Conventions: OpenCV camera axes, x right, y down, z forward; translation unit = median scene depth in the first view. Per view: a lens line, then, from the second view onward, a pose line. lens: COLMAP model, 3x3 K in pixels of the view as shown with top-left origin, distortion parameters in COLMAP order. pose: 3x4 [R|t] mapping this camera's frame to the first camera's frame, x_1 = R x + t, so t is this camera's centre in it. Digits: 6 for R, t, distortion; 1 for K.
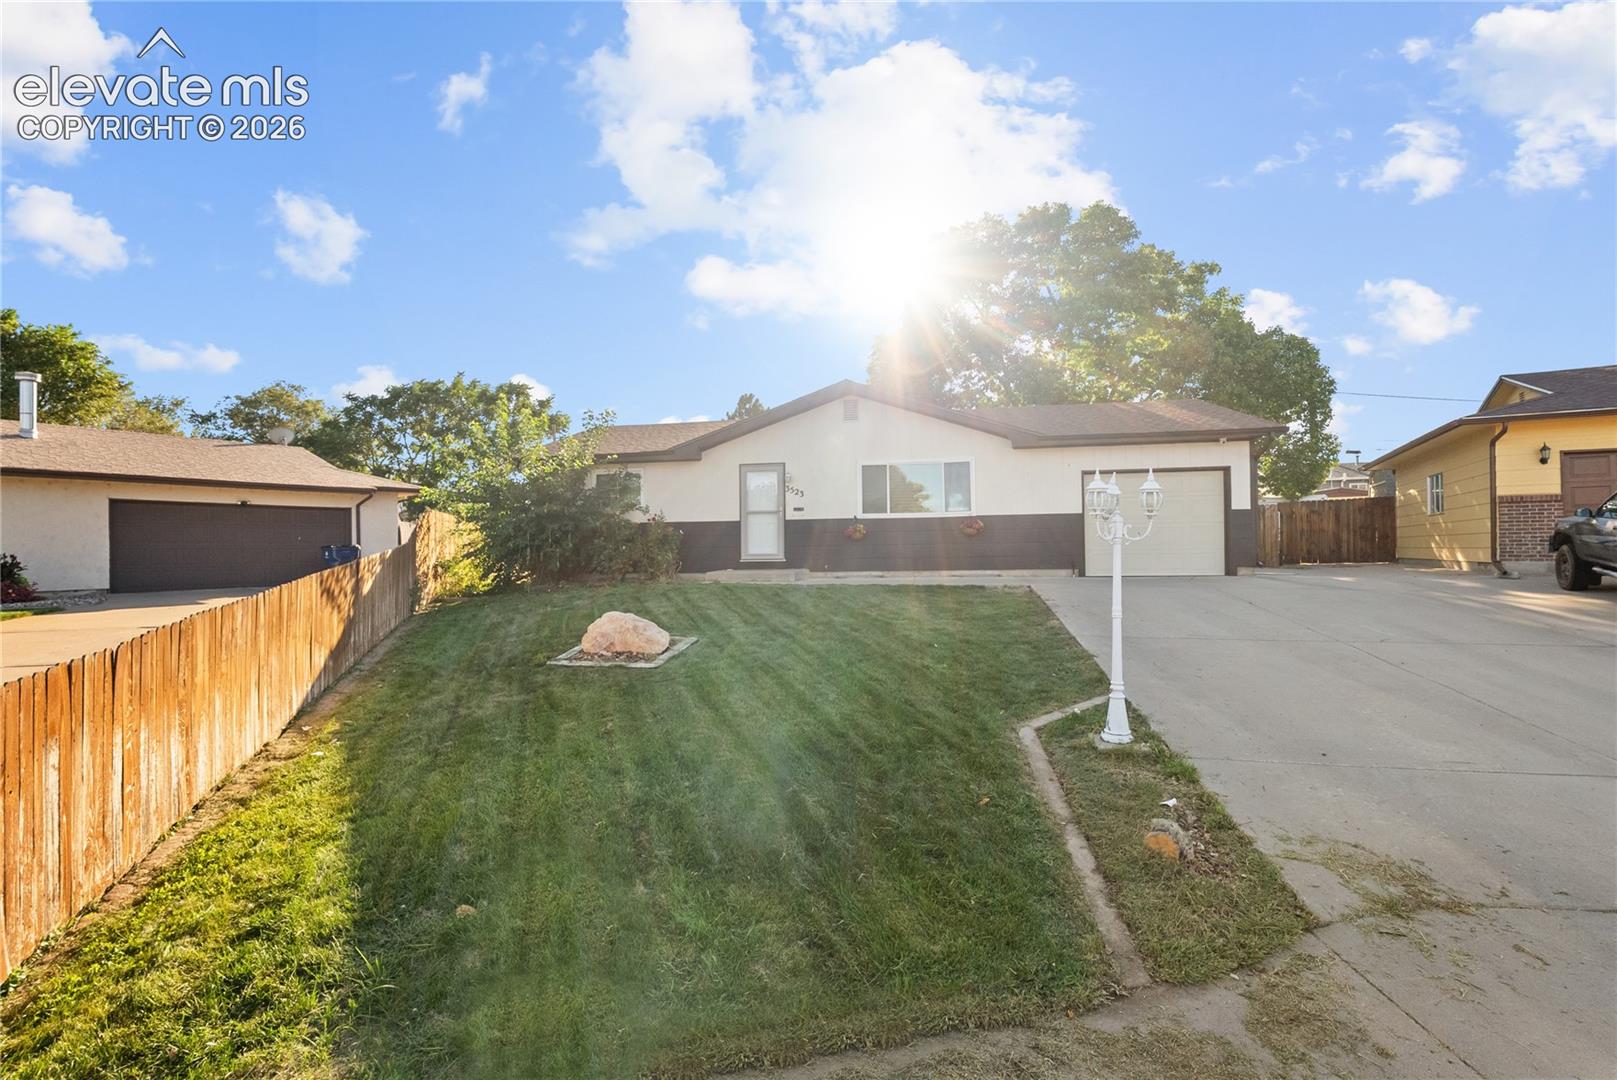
lens RADIAL K [[707.6, 0, 806.5], [0, 707.6, 542.7], [0, 0, 1]] dist [-0.009845, 0.001746]
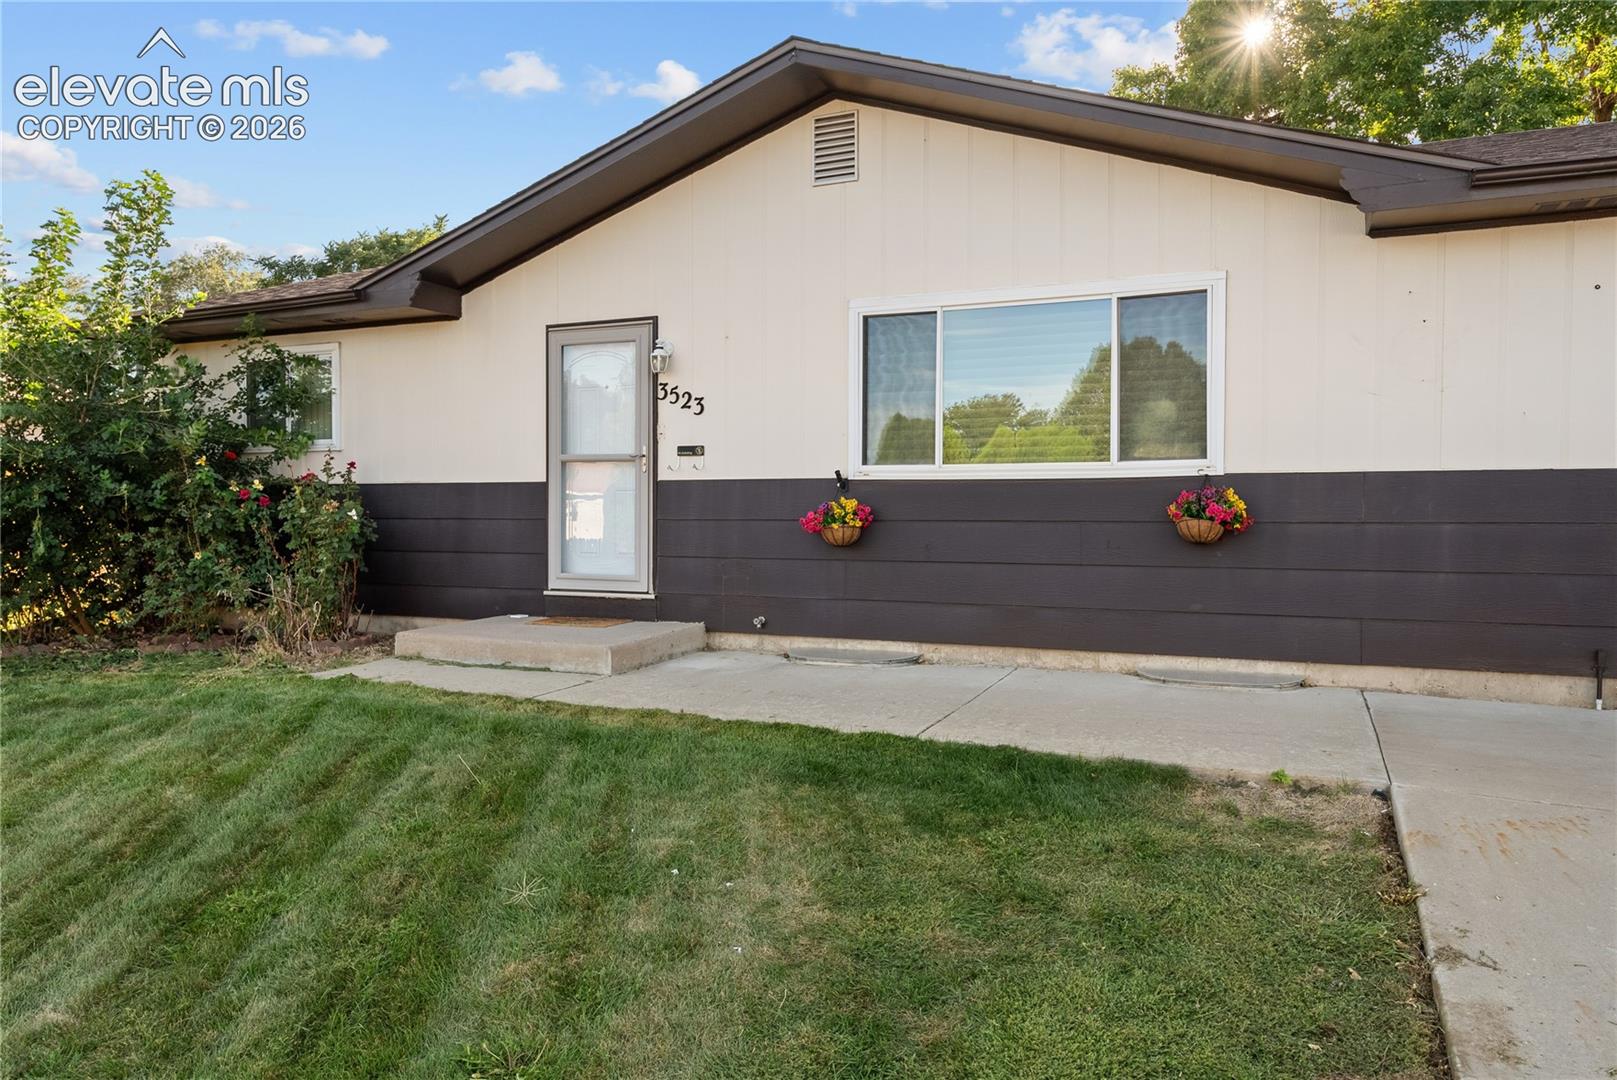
lens RADIAL K [[1100.2, 0, 806.0], [0, 1100.2, 537.7], [0, 0, 1]] dist [-0.003462, -0.000602]
pose [[0.968703, 0.022239, -0.247223, 0.177999], [-0.012310, 0.999057, 0.041635, -0.028017], [0.247915, -0.037289, 0.968064, 0.494692]]
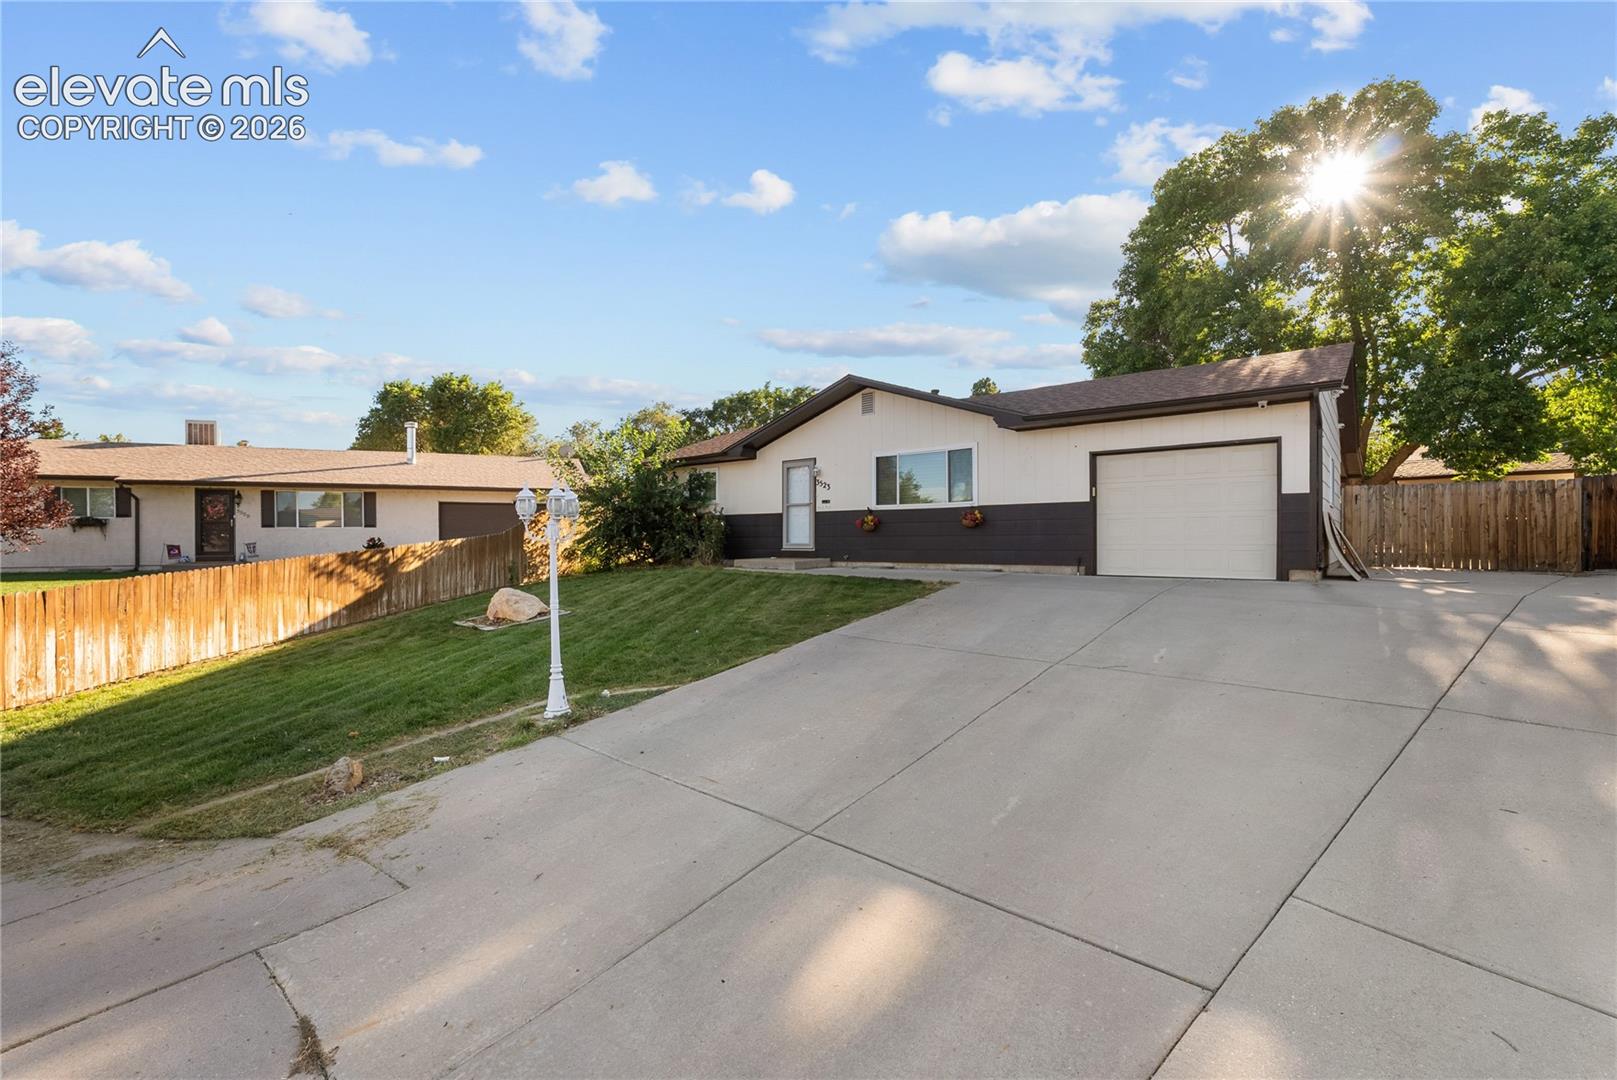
lens RADIAL K [[707.6, 0, 810.3], [0, 707.6, 535.7], [0, 0, 1]] dist [-0.009845, 0.001746]
pose [[0.867668, 0.007270, -0.497092, 0.492660], [-0.001644, 0.999930, 0.011755, -0.009254], [0.497142, -0.009382, 0.867618, 0.078199]]
